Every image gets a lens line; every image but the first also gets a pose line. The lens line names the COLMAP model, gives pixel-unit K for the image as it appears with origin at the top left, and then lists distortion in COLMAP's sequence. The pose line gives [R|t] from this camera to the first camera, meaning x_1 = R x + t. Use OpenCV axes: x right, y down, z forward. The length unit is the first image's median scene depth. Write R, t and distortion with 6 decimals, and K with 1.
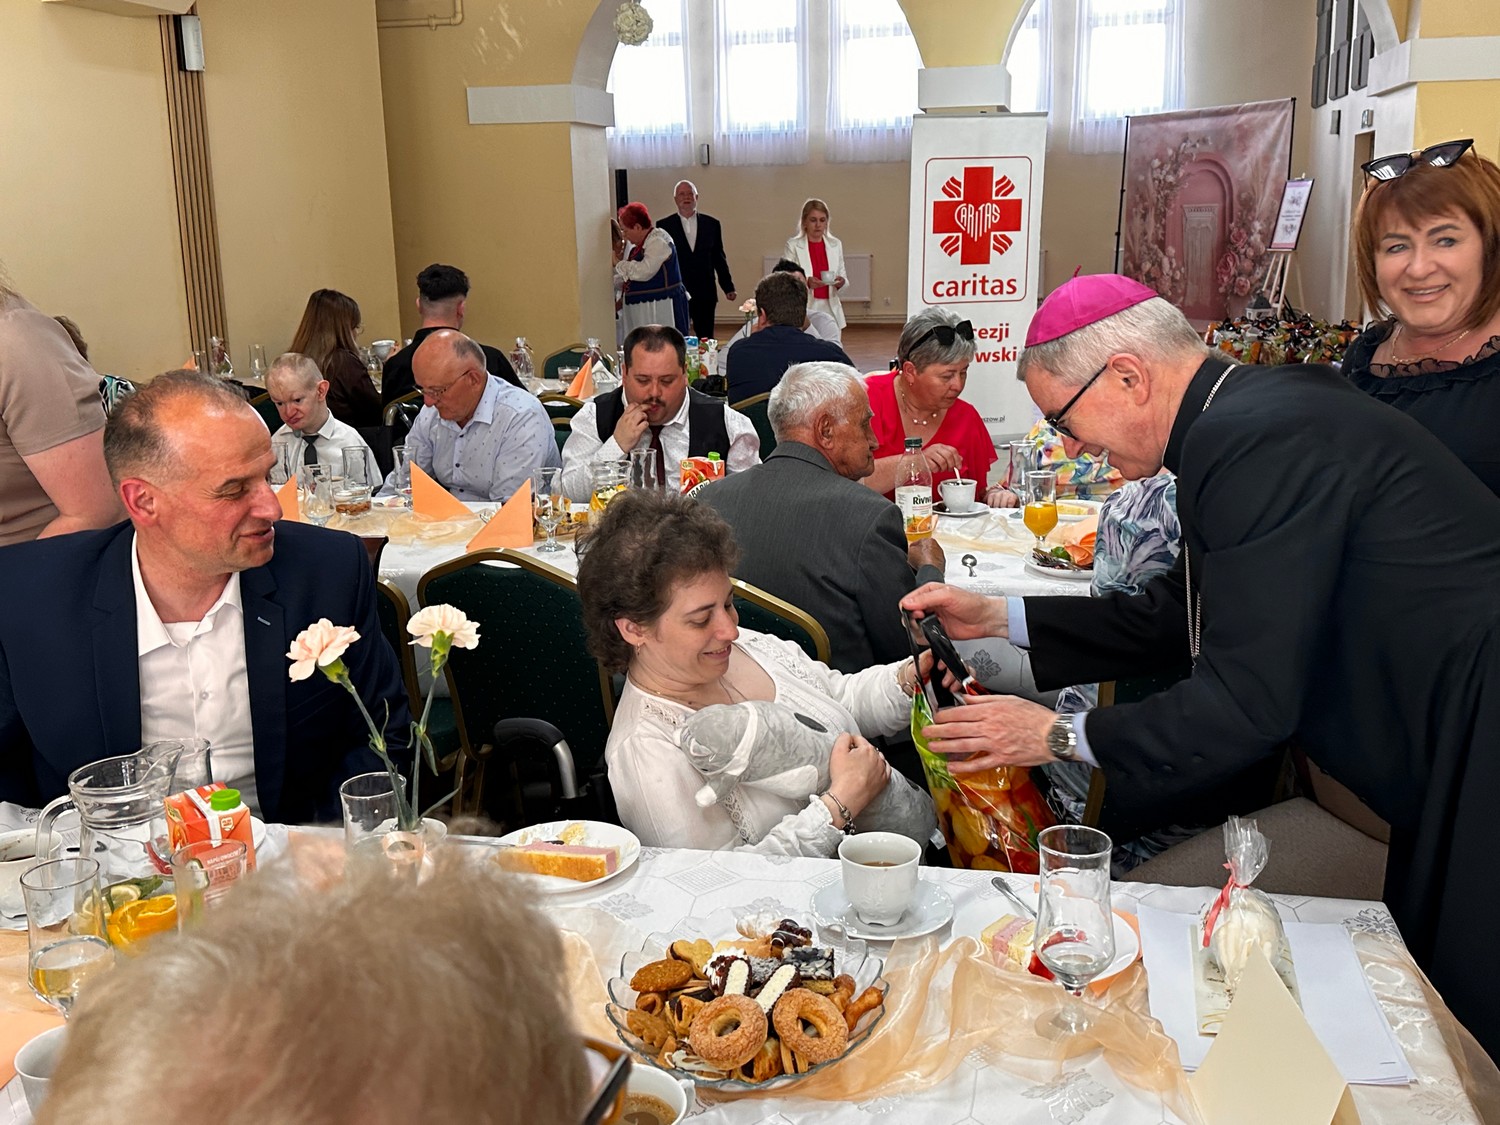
lens RADIAL K [[1494.0, 0, 748.2], [0, 1494.0, 537.9], [0, 0, 1]] dist [0.178352, -0.393232]
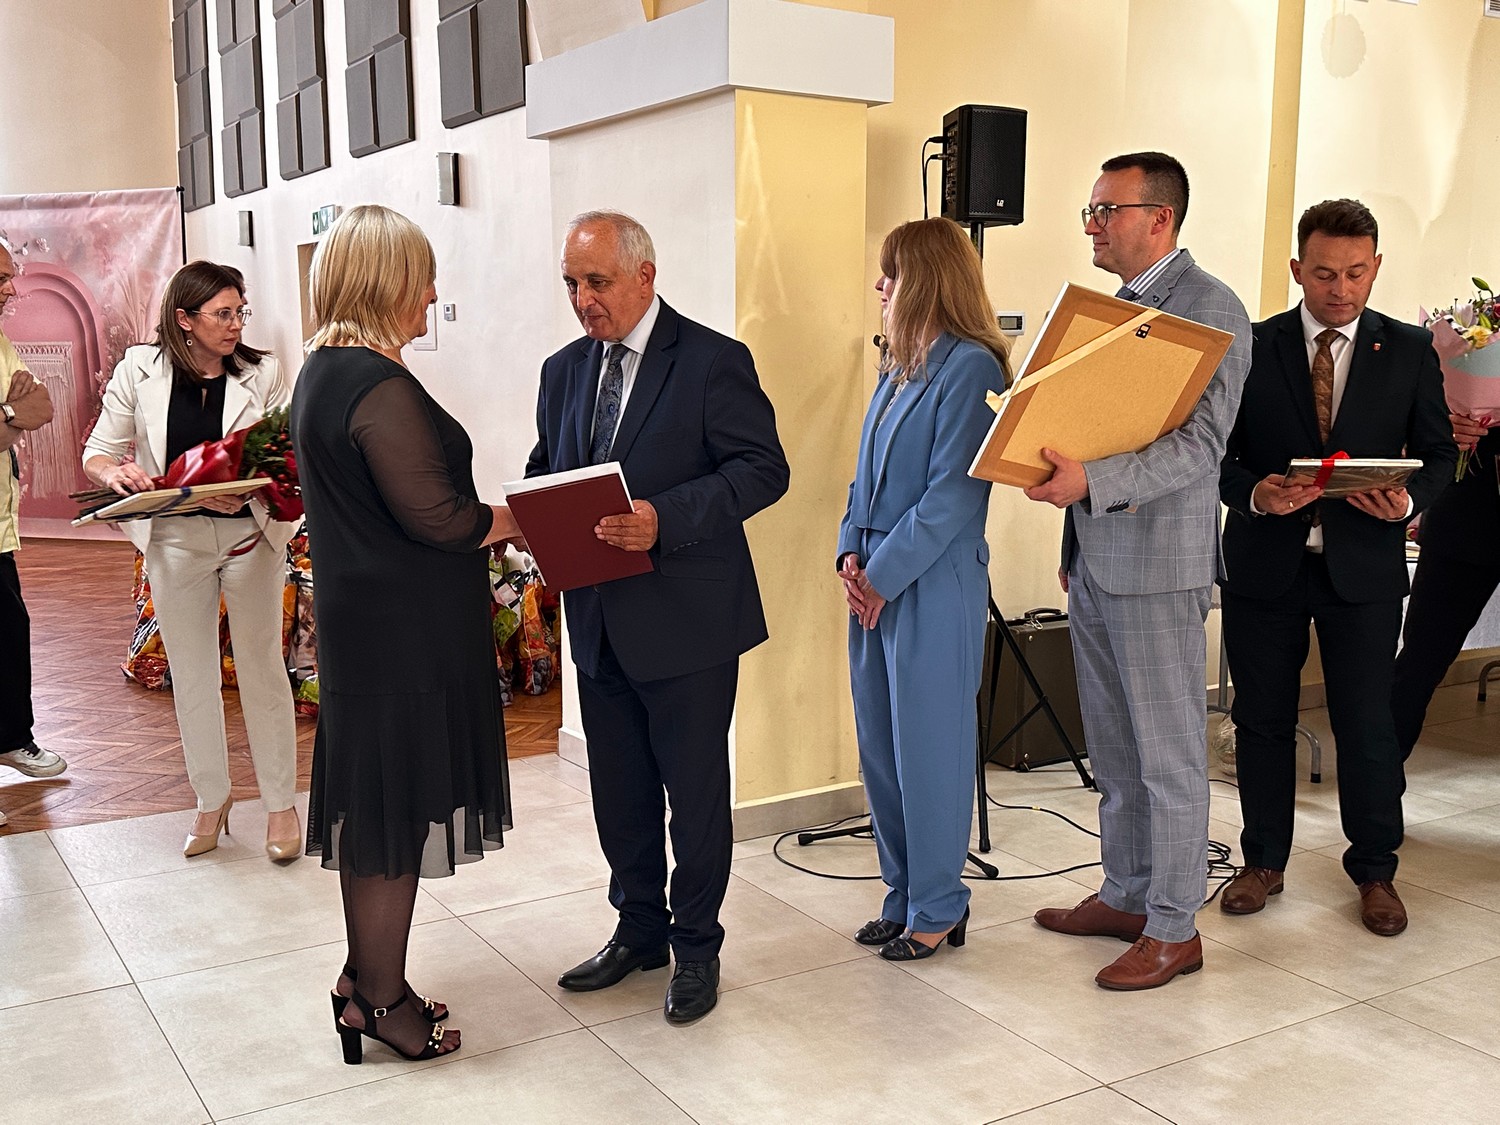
lens RADIAL K [[1565.9, 0, 758.5], [0, 1565.9, 580.1], [0, 0, 1]] dist [0.179460, -0.375047]
pose [[0.716763, -0.079667, 0.692751, 0.042076], [0.132817, 0.990863, -0.023470, -0.067882], [-0.684551, 0.108831, 0.720795, 0.336460]]
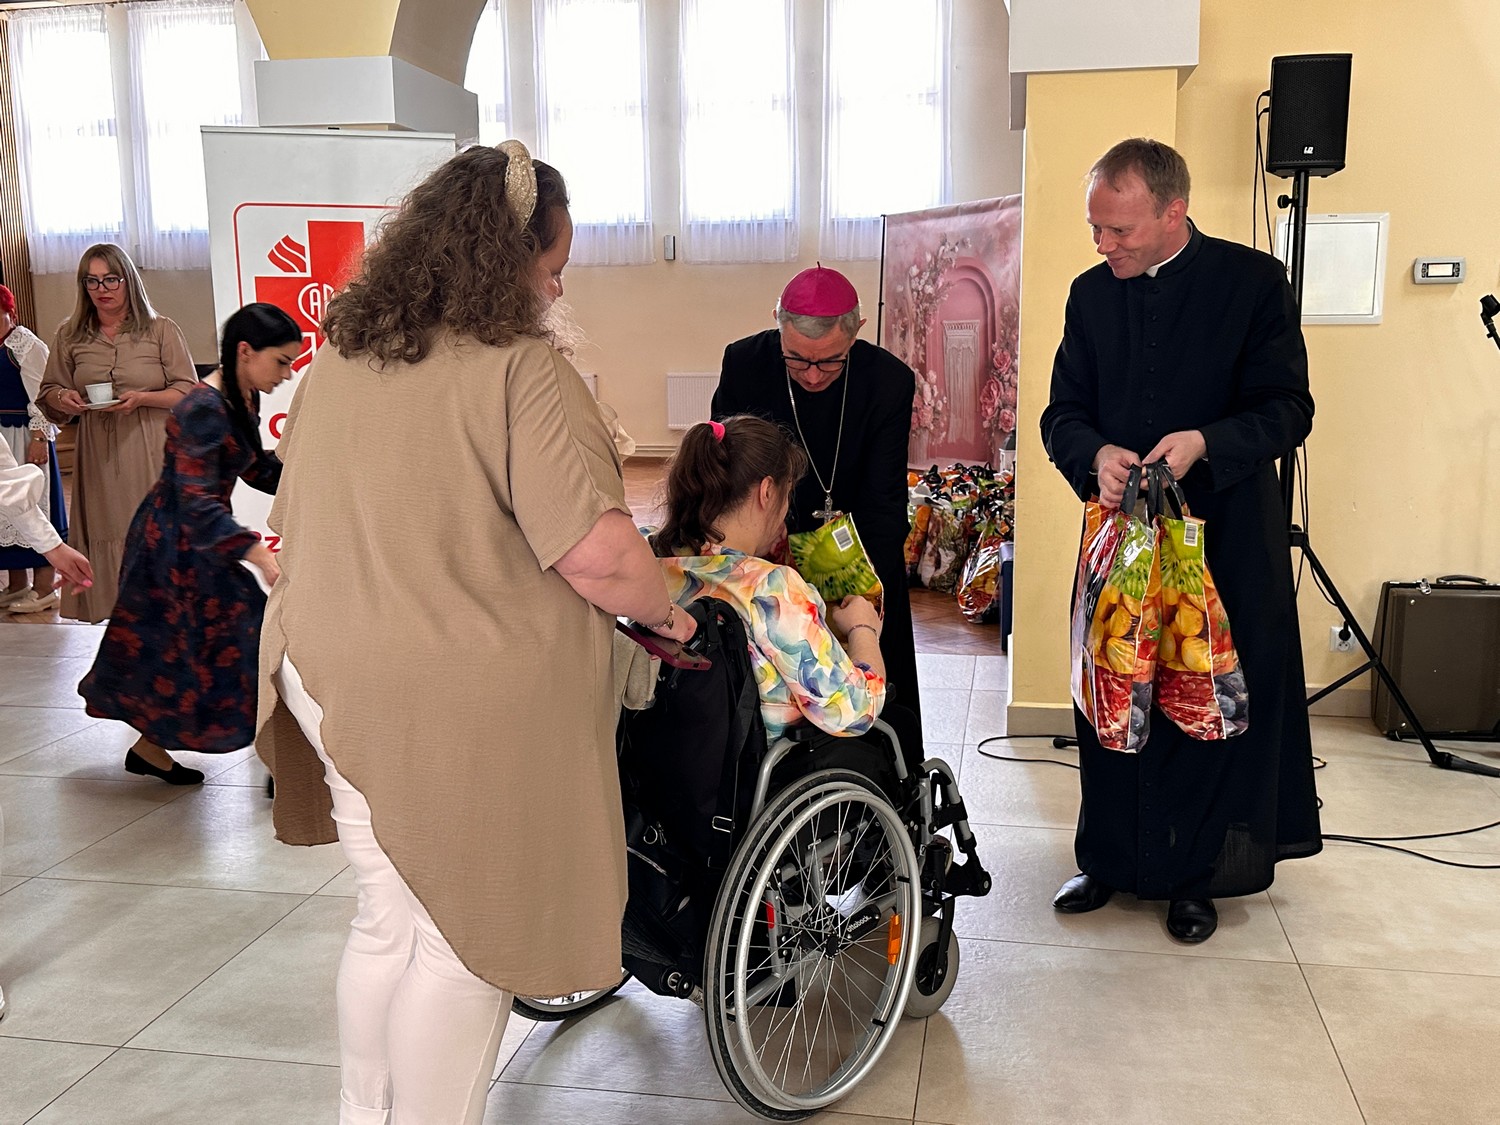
lens RADIAL K [[1421.5, 0, 737.4], [0, 1421.5, 568.3], [0, 0, 1]] dist [0.176253, -0.316458]
pose [[0.999614, 0.007668, 0.026686, 0.166029], [-0.006253, 0.998590, -0.052712, -0.046970], [-0.027052, 0.052525, 0.998253, 0.251669]]
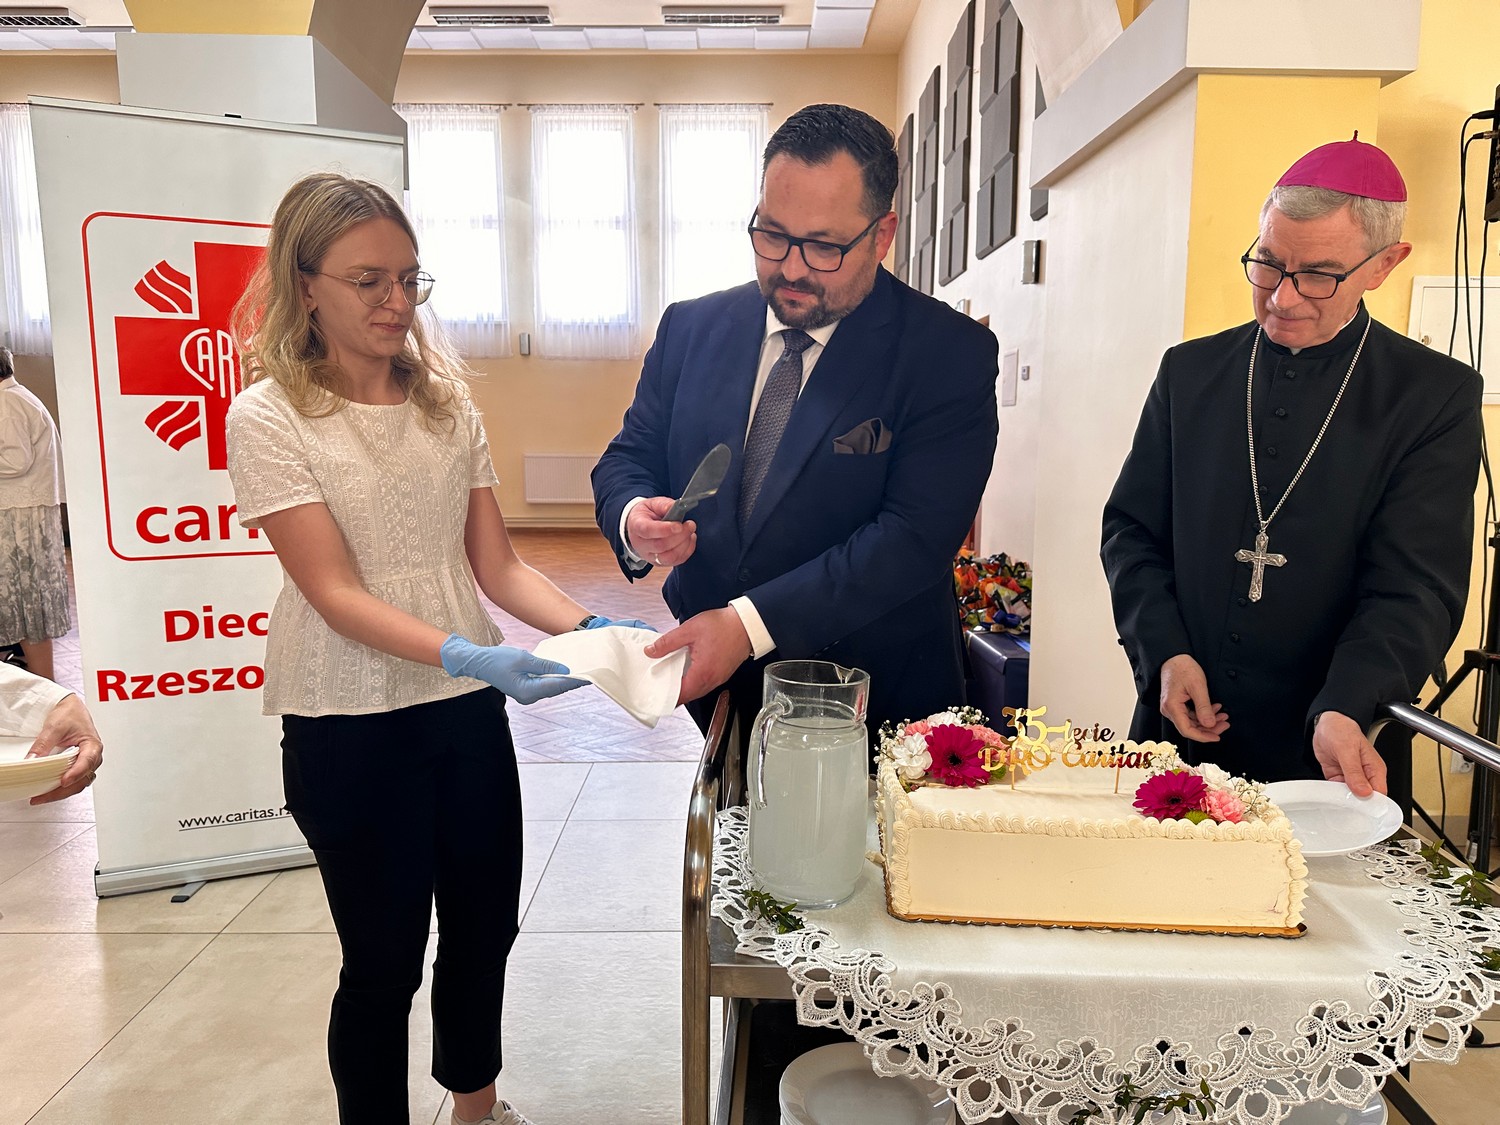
lens RADIAL K [[1069.8, 0, 734.5], [0, 1069.8, 575.8], [0, 0, 1]] dist [0.010117, -0.002960]
pose [[0.975962, -0.007134, 0.217823, 0.126161], [0.023869, 0.996950, -0.074297, -0.071653], [-0.216629, 0.077710, 0.973156, 0.386305]]
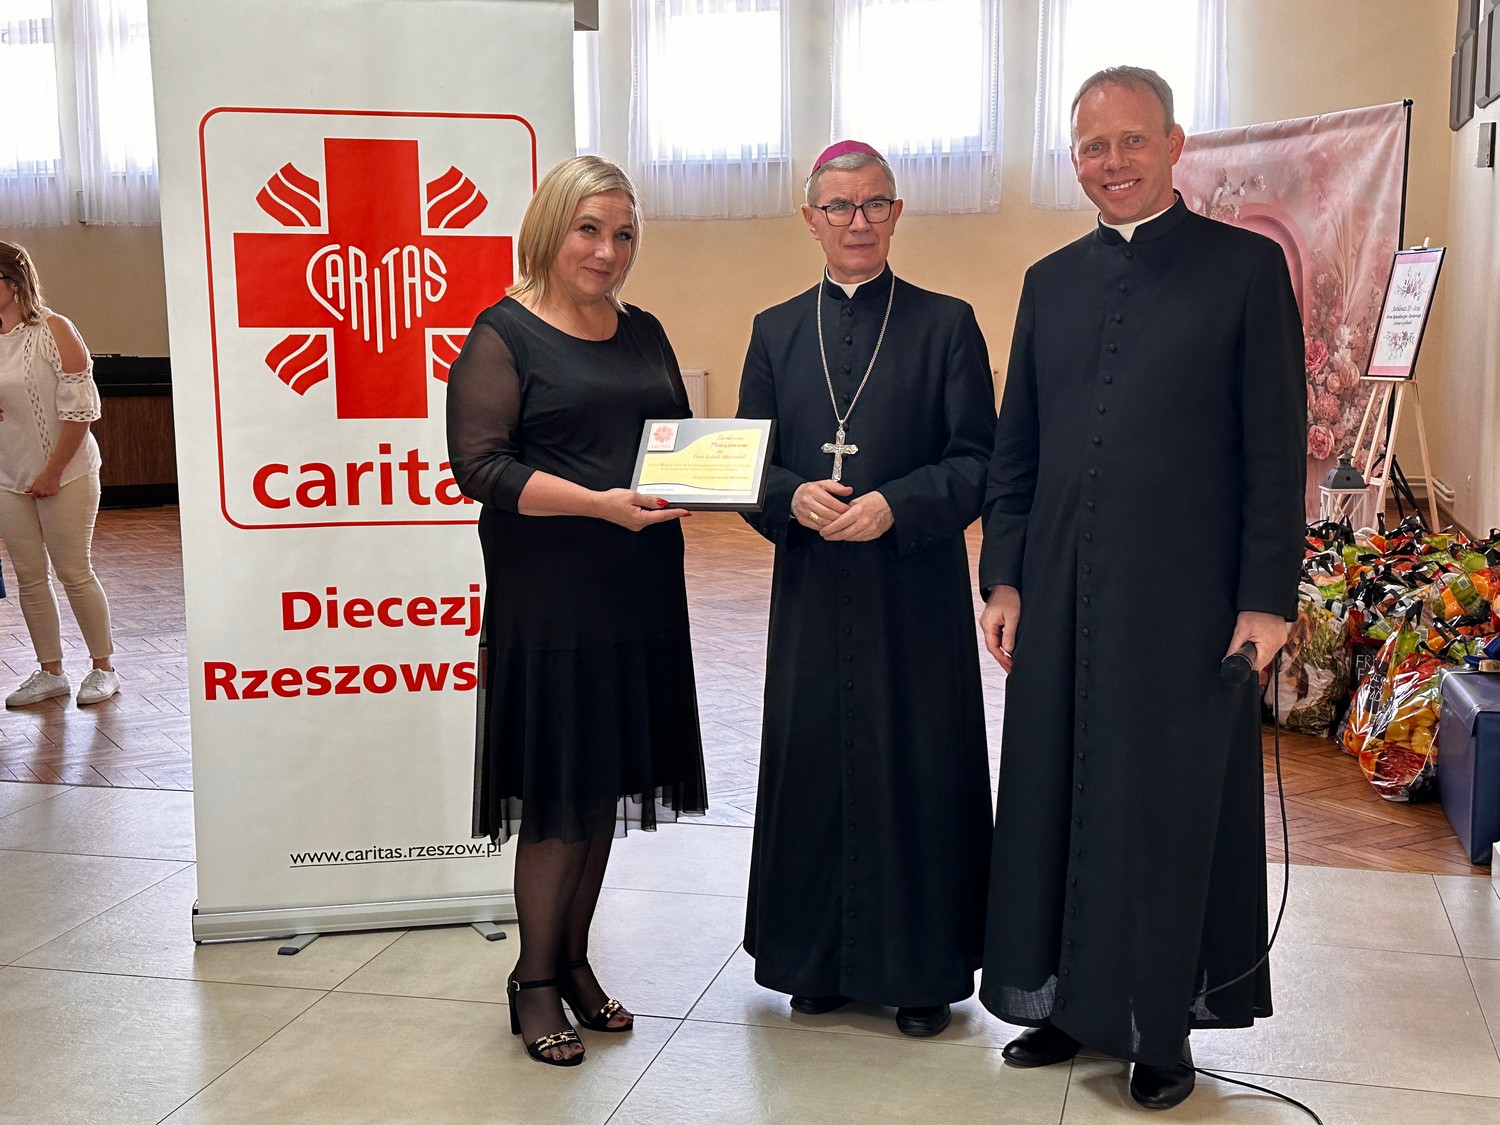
lens RADIAL K [[1843.6, 0, 750.0], [0, 1843.6, 562.5], [0, 0, 1]] dist [0.232606, -0.541668]
pose [[0.999467, 0.017998, -0.027232, 0.142197], [-0.020082, 0.996728, -0.078294, -0.066887], [0.025734, 0.078799, 0.996558, 0.331707]]
